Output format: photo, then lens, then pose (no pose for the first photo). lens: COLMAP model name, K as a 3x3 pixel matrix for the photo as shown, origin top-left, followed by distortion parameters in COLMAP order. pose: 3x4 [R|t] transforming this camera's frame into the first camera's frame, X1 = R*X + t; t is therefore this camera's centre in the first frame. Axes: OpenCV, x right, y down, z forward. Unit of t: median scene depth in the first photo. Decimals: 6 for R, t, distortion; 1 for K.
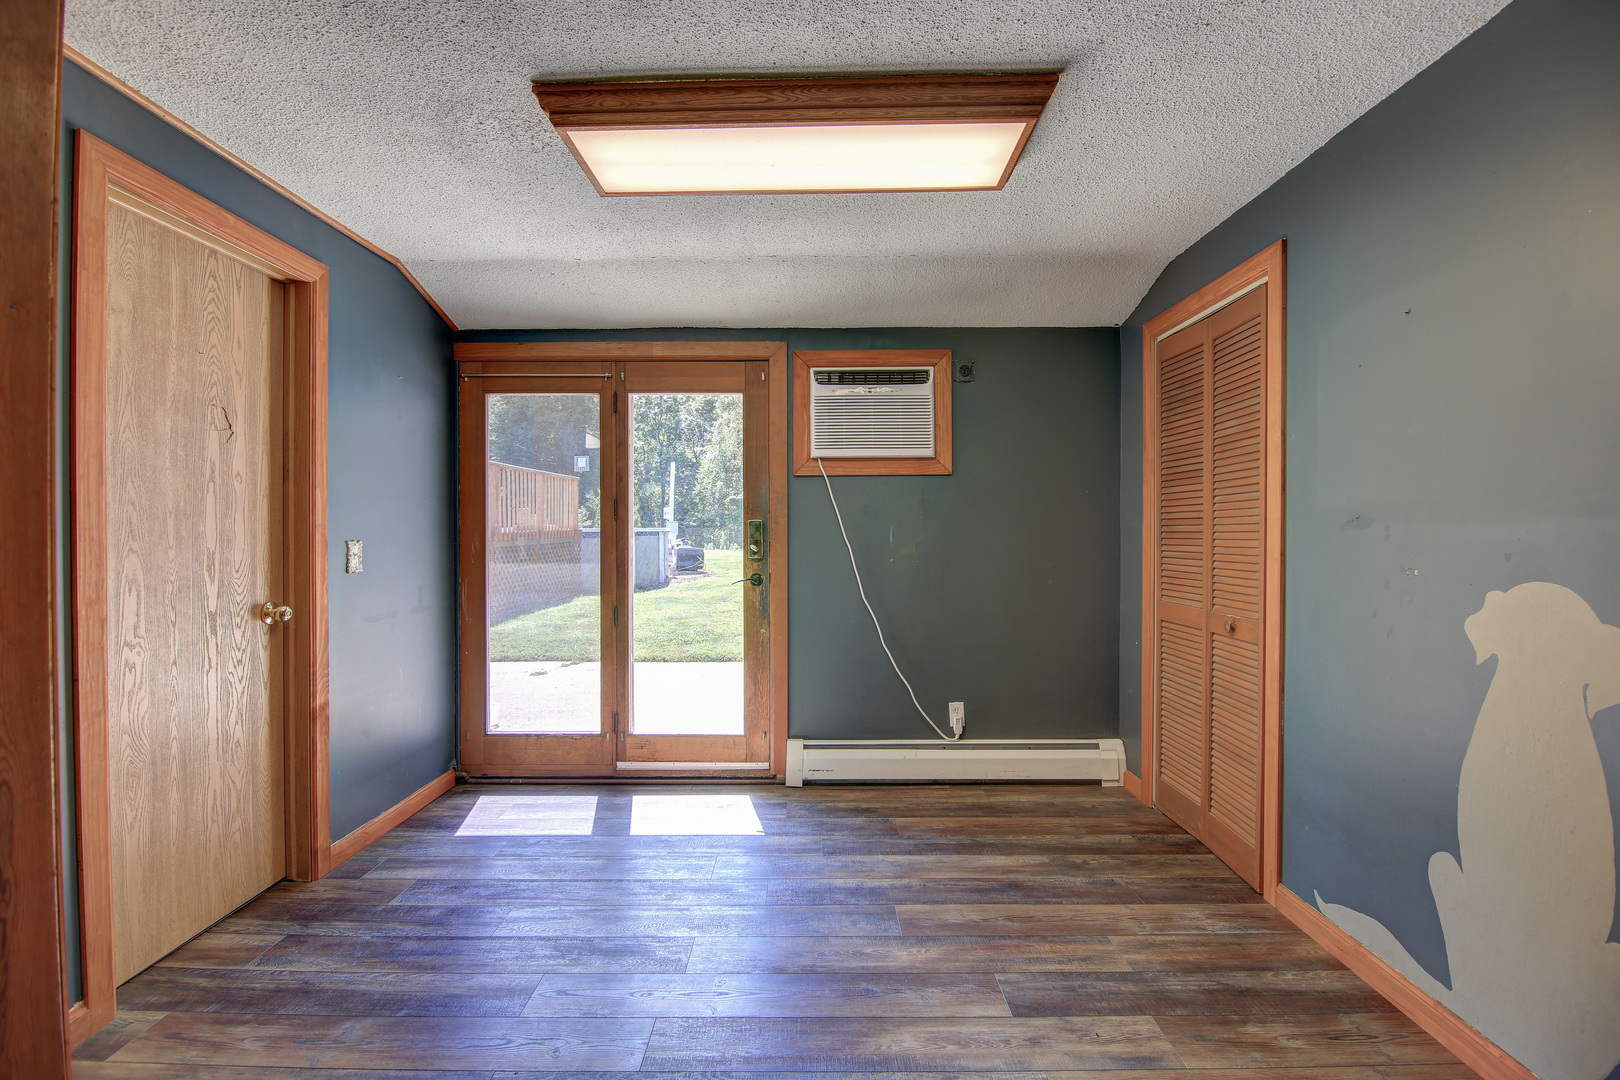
lens RADIAL K [[728.9, 0, 815.2], [0, 728.9, 536.5], [0, 0, 1]] dist [-0.004648, -0.000296]
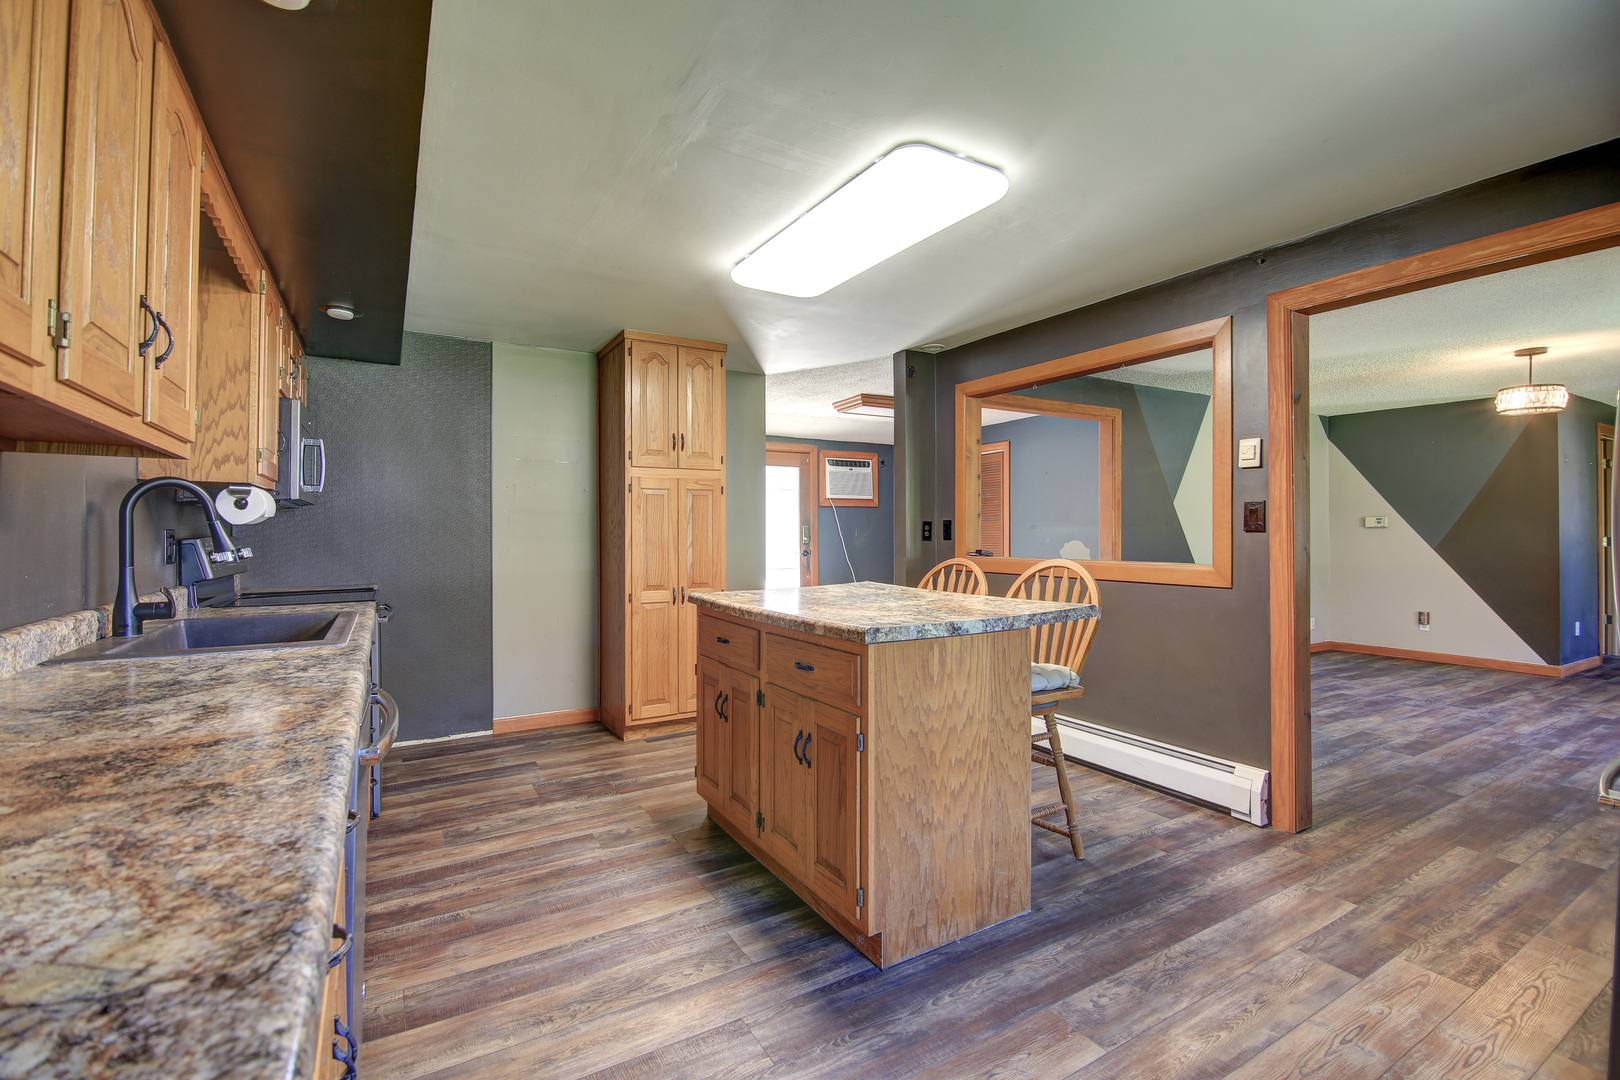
lens RADIAL K [[728.9, 0, 809.7], [0, 728.9, 532.9], [0, 0, 1]] dist [-0.004648, -0.000296]
pose [[0.852725, 0.005067, 0.522336, -1.208337], [0.001303, 0.999929, -0.011826, 0.024188], [-0.522359, 0.010765, 0.852658, -0.863704]]
